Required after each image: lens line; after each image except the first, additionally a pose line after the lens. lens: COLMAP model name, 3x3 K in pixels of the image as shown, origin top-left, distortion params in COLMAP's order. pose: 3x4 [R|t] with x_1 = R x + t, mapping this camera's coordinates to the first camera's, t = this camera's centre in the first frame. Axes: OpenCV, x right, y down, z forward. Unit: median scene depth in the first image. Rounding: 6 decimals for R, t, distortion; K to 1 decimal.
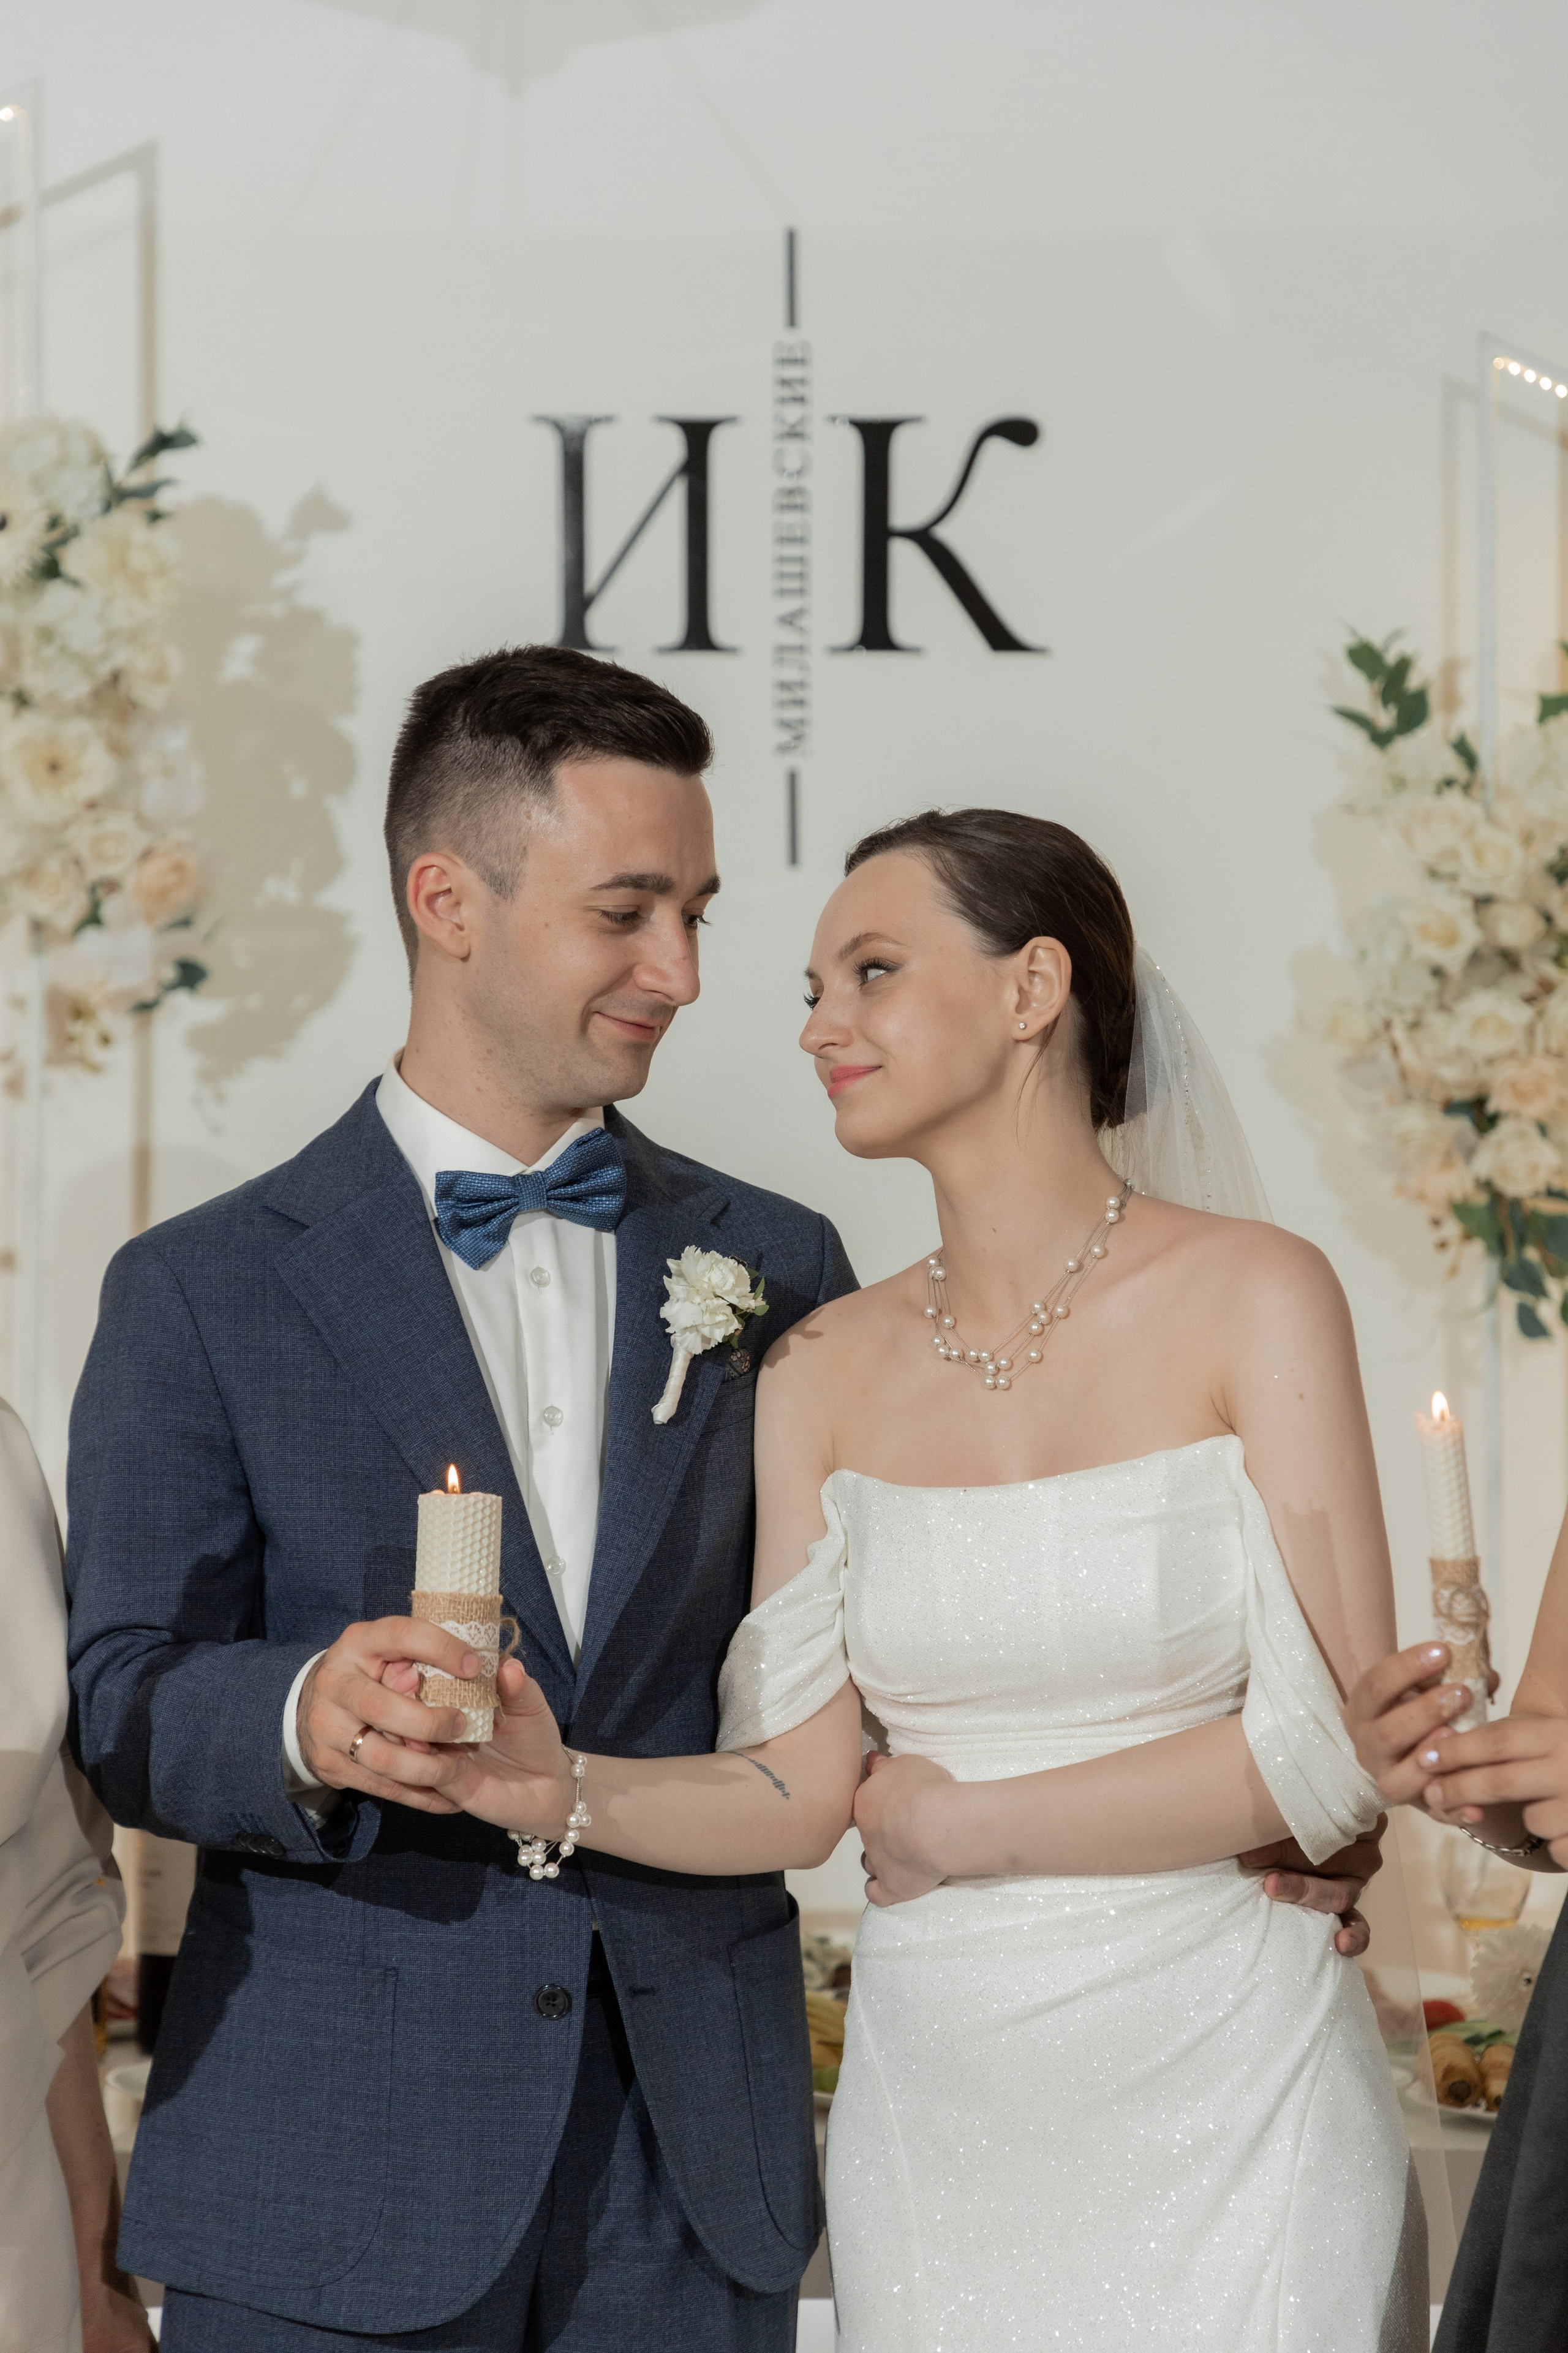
lens RADIAL K [[6417.6, 0, 687.4], [0, 6417.6, 1221.8], [0, 0, 1]] dist [0.632587, -0.070668]
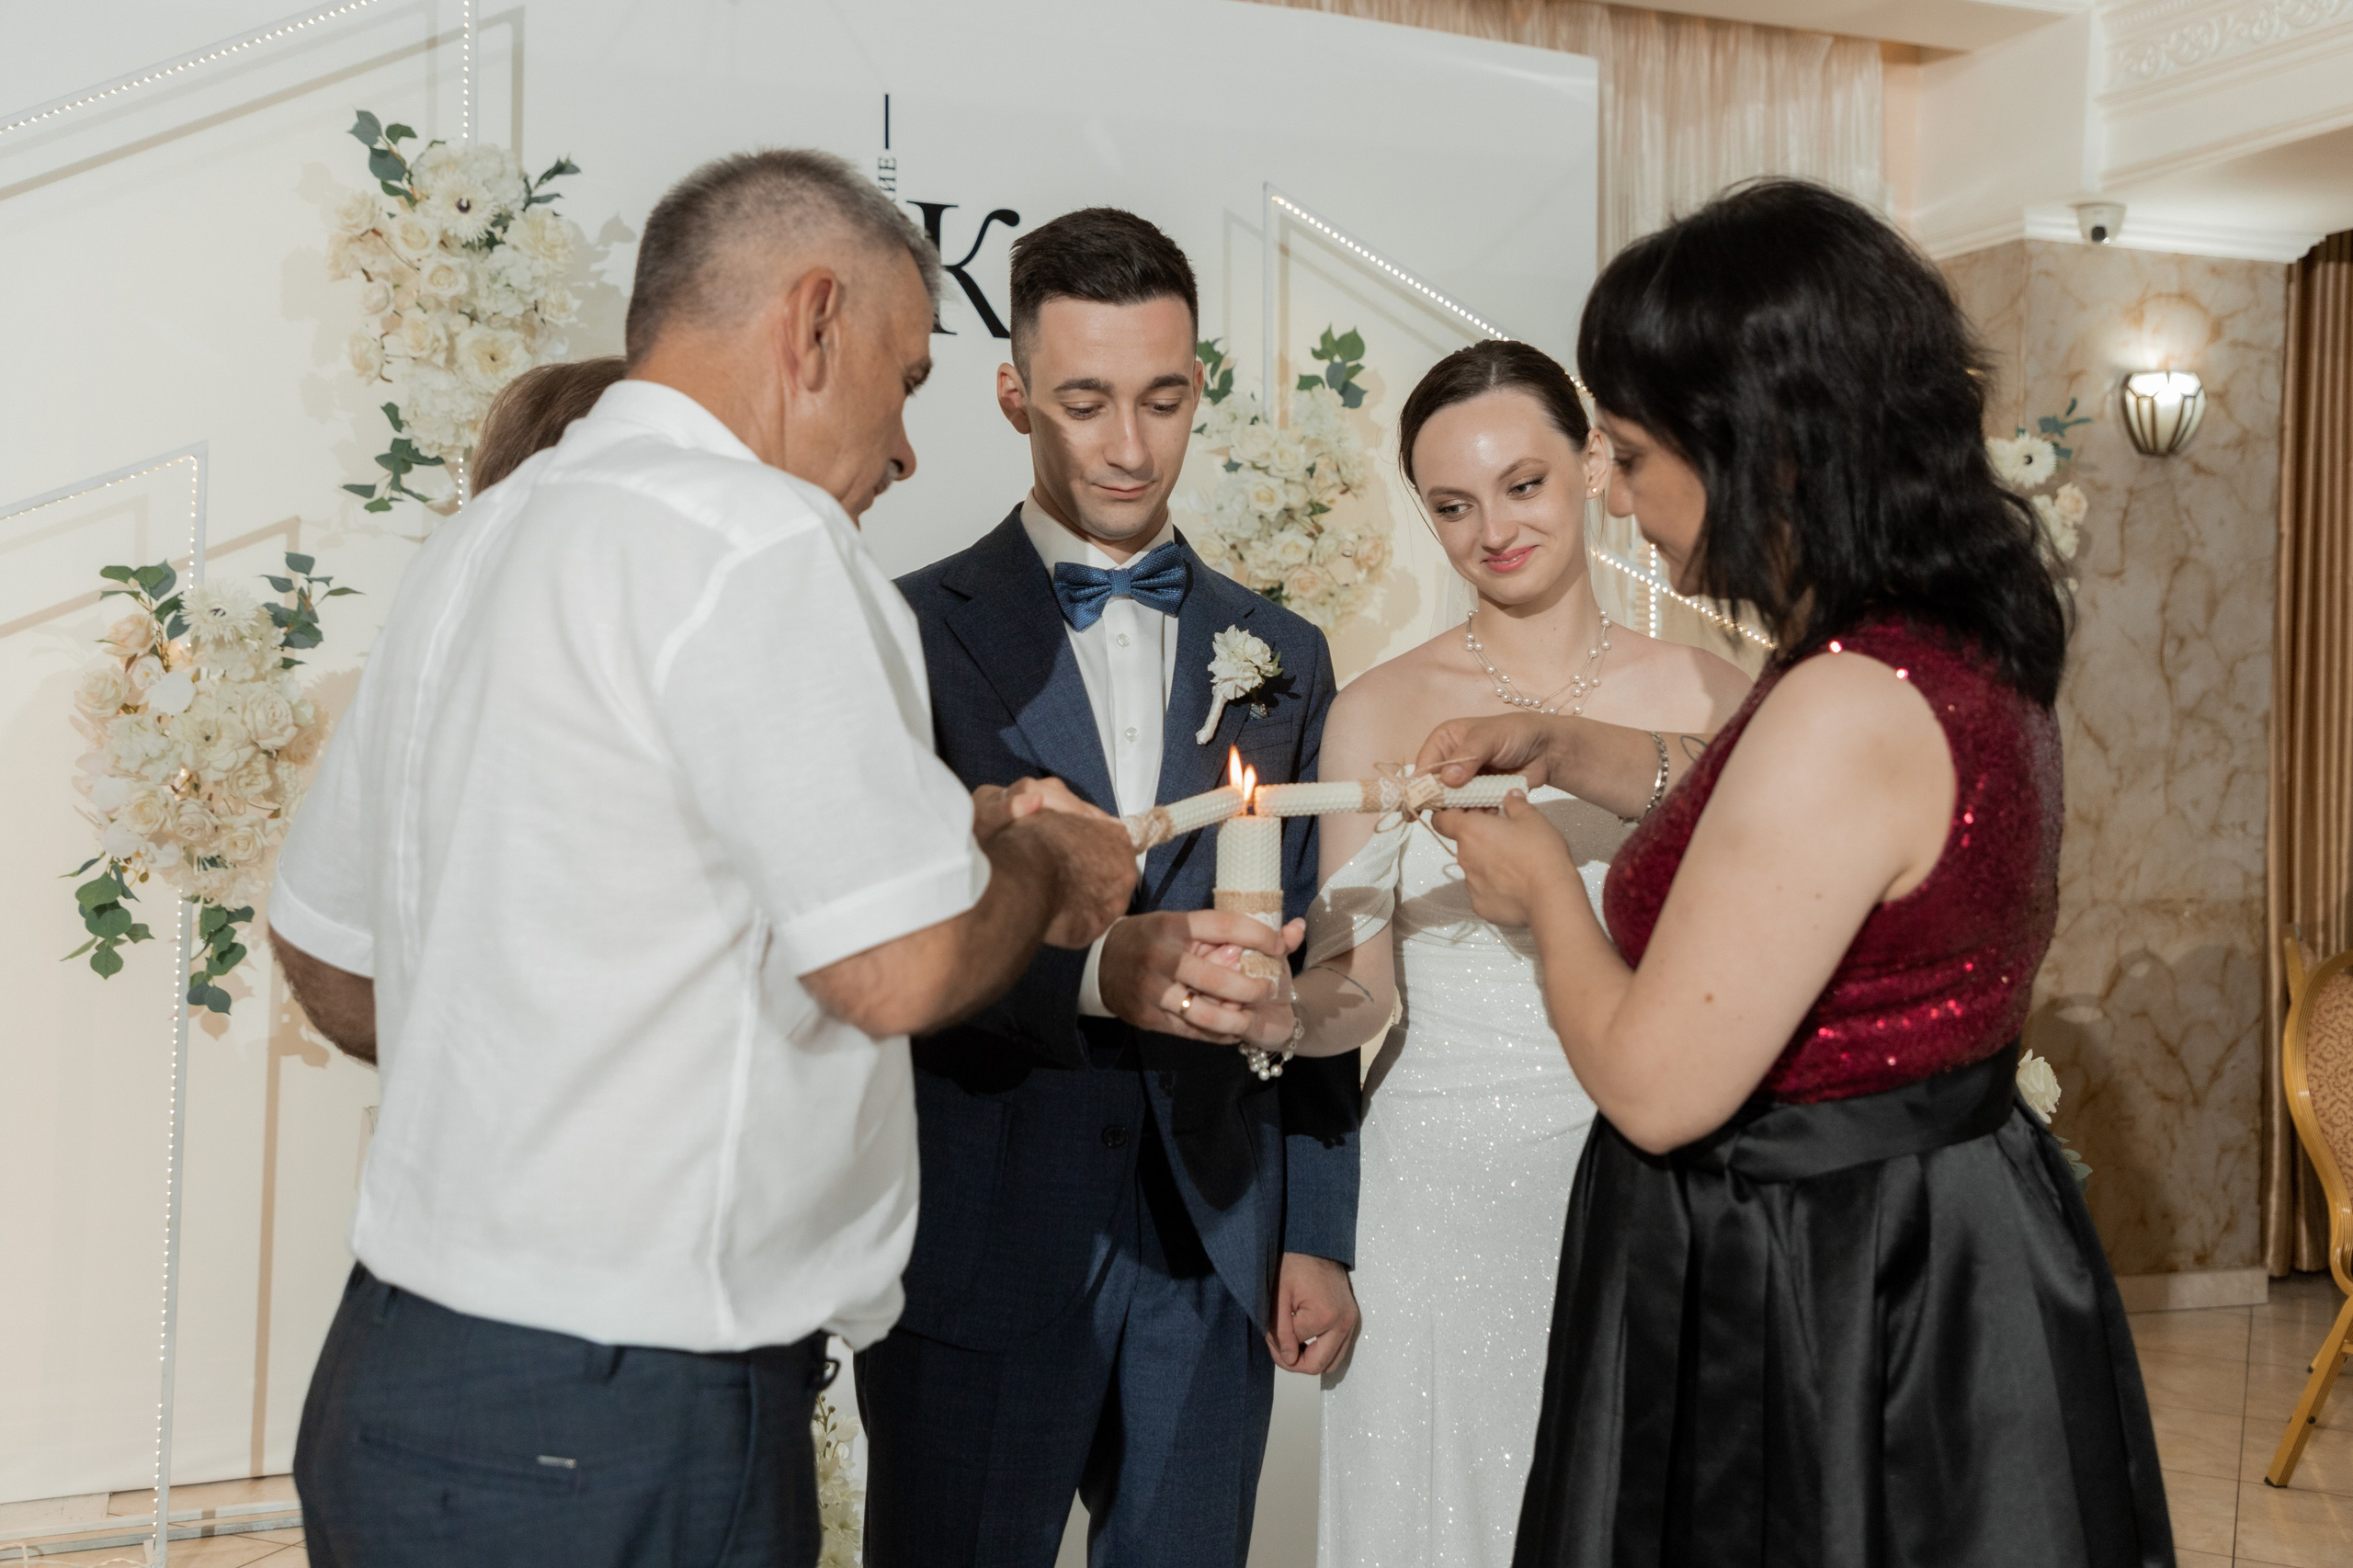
lens RADIAL K [[2629.9, 0, 1204.4], [0, 2629.9, 757.9], [0, 0, 1]] dist [0.093382, 0.039657]
pose [[0.952156, 0.009547, 0.305463, -0.130175], [-0.015573, 0.999729, 0.017297, 0.017228], [-0.305215, -0.021226, 0.952047, 0.294561]]
